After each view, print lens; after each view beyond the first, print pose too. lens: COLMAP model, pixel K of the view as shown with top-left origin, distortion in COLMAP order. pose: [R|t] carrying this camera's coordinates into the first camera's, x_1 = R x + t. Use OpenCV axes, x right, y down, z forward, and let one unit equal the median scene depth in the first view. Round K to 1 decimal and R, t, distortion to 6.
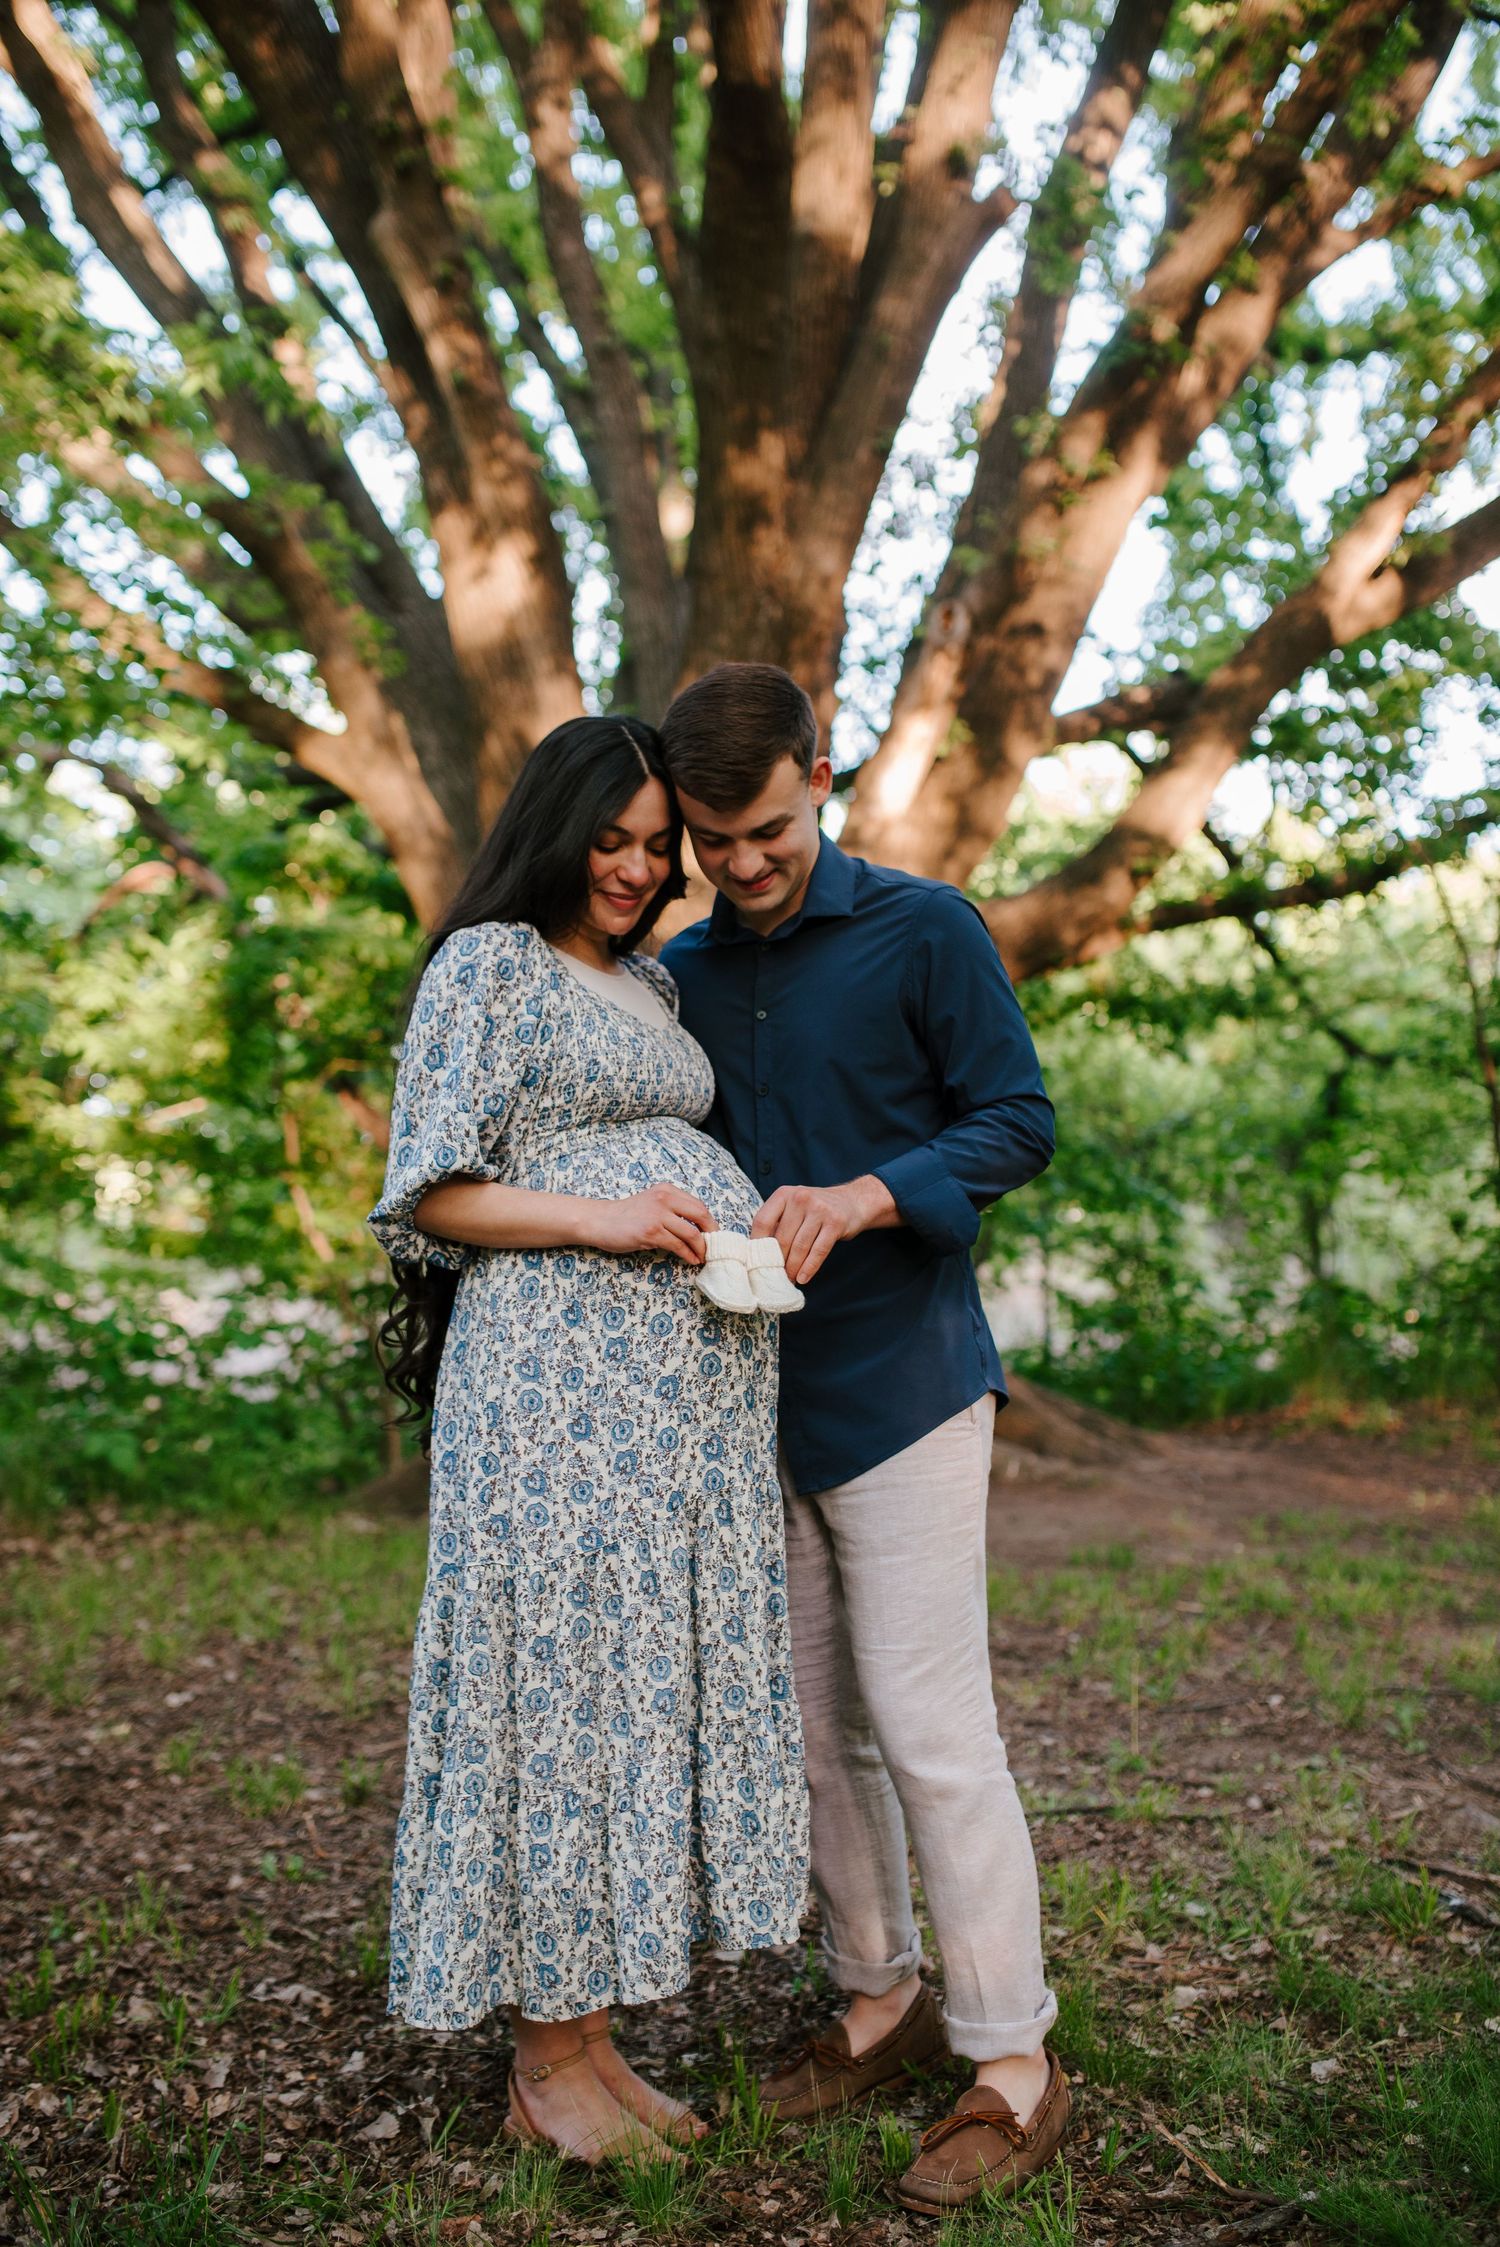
lens RADIAL K [[2161.9, 0, 740.8], [0, 2161.9, 1121.7], [0, 0, 1]] dist [-0.017304, 0.000000]
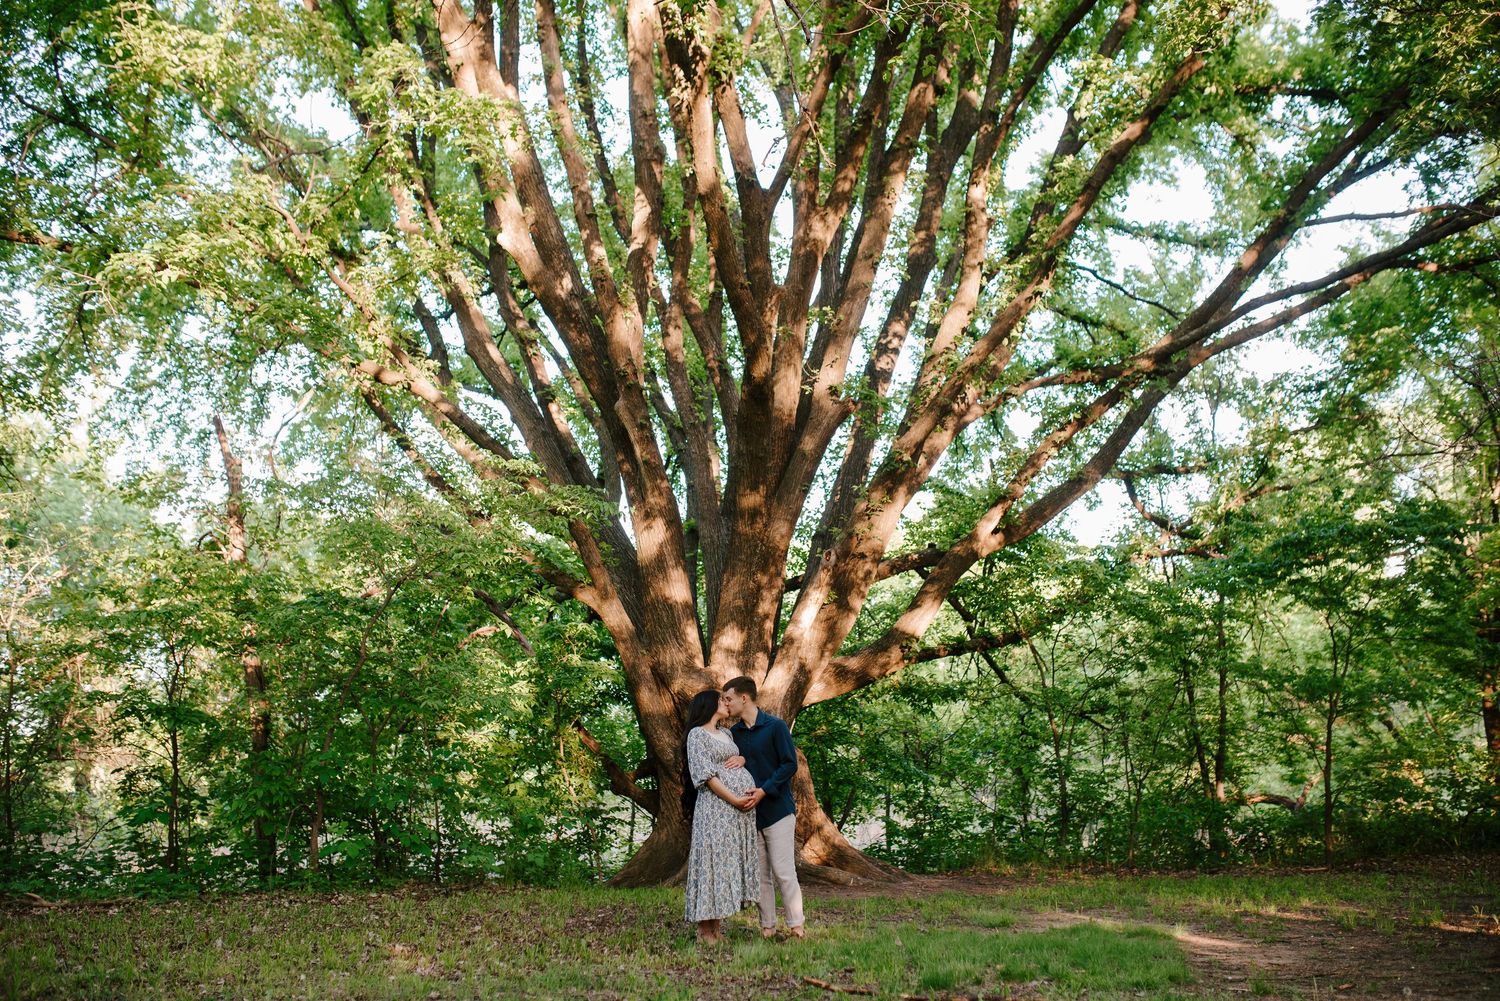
lens RADIAL K [[1443.2, 0, 746.8], [0, 1443.2, 495.8], [0, 0, 1]] dist [-0.017304, 0.000000]
pose [[0.999647, 0.017727, 0.019815, -0.038701], [-0.014420, 0.987643, -0.156054, -0.024494], [-0.022336, 0.155713, 0.987550, -0.739557]]
